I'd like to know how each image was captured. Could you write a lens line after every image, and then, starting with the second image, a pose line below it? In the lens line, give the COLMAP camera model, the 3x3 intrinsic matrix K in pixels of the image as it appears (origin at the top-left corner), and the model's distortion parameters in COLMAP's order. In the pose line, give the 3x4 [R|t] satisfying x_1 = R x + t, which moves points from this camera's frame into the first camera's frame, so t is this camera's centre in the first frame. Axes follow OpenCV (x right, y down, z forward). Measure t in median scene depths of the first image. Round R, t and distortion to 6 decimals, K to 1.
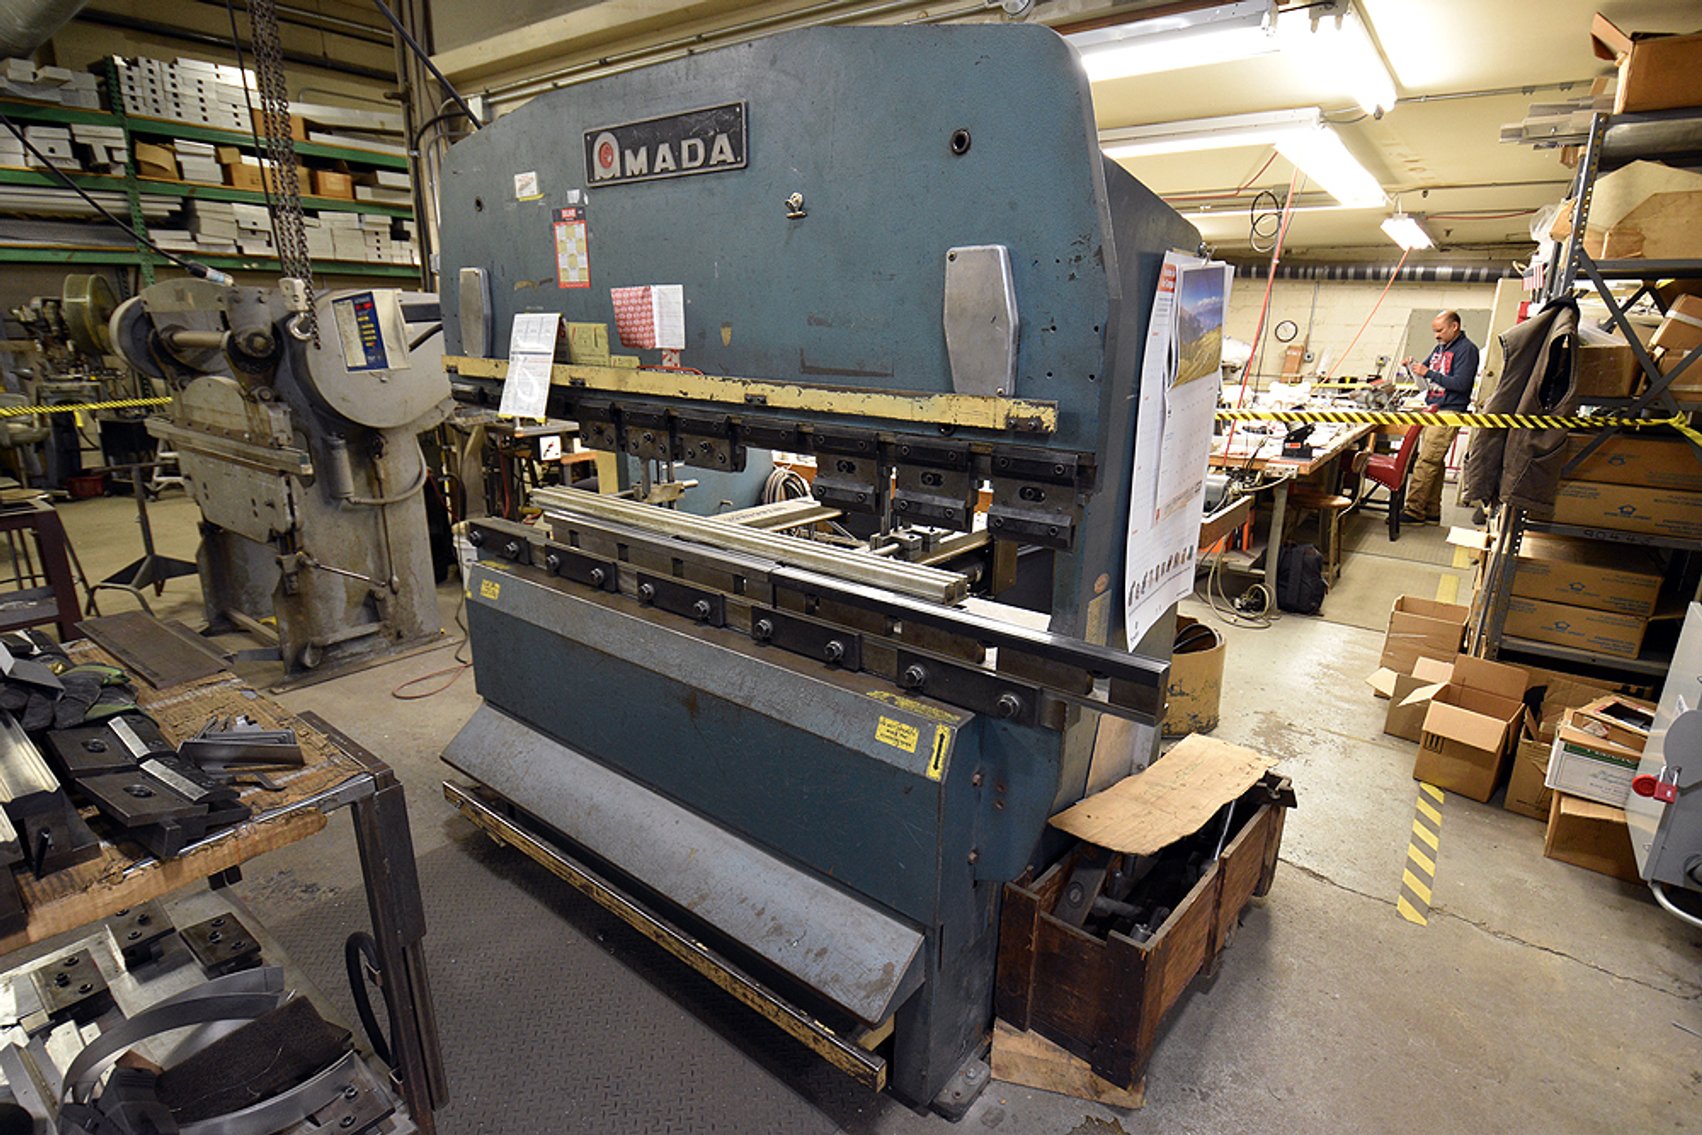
lens RADIAL K [[853.5, 0, 851.0], [0, 853.5, 567.5], [0, 0, 1]] dist [0.017927, -0.023455]
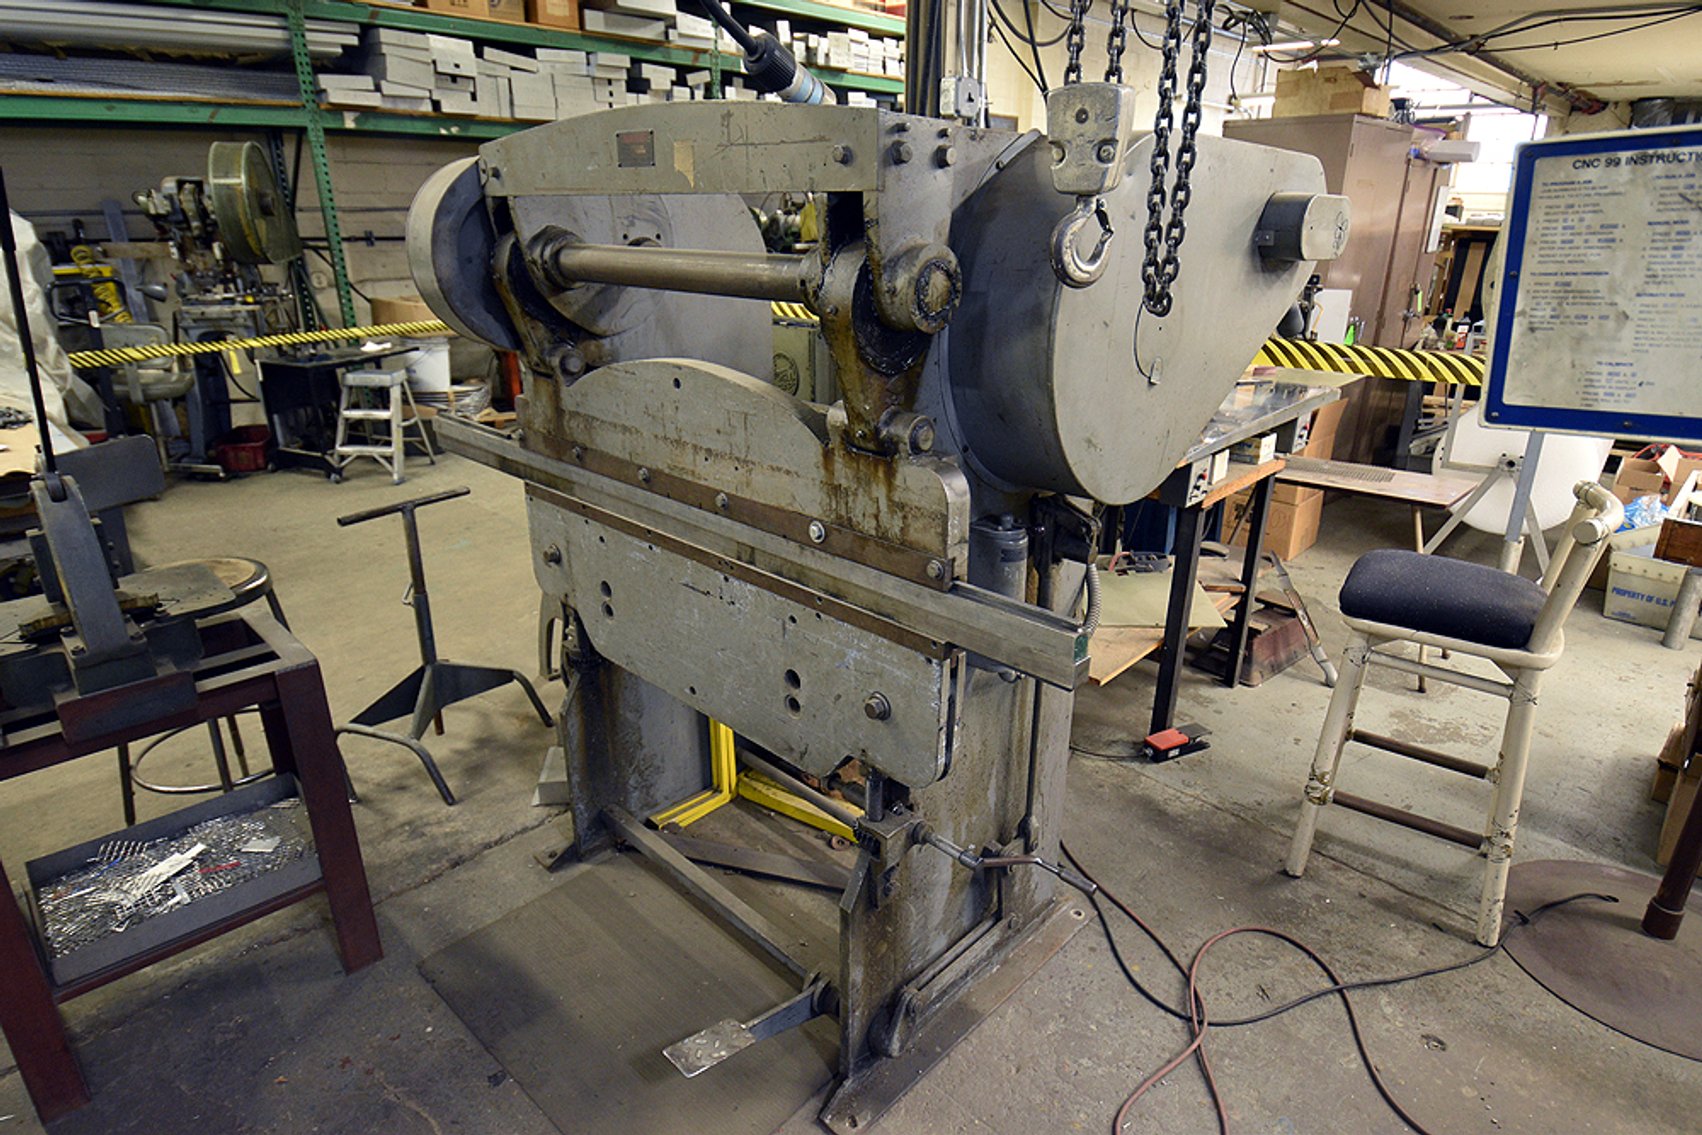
lens RADIAL K [[932.5, 0, 851.0], [0, 932.5, 567.5], [0, 0, 1]] dist [0.030252, -0.040676]
pose [[0.993435, 0.036904, -0.108281, -0.322627], [-0.027538, 0.995849, 0.086757, -0.087074], [0.111034, -0.083206, 0.990327, 0.293304]]
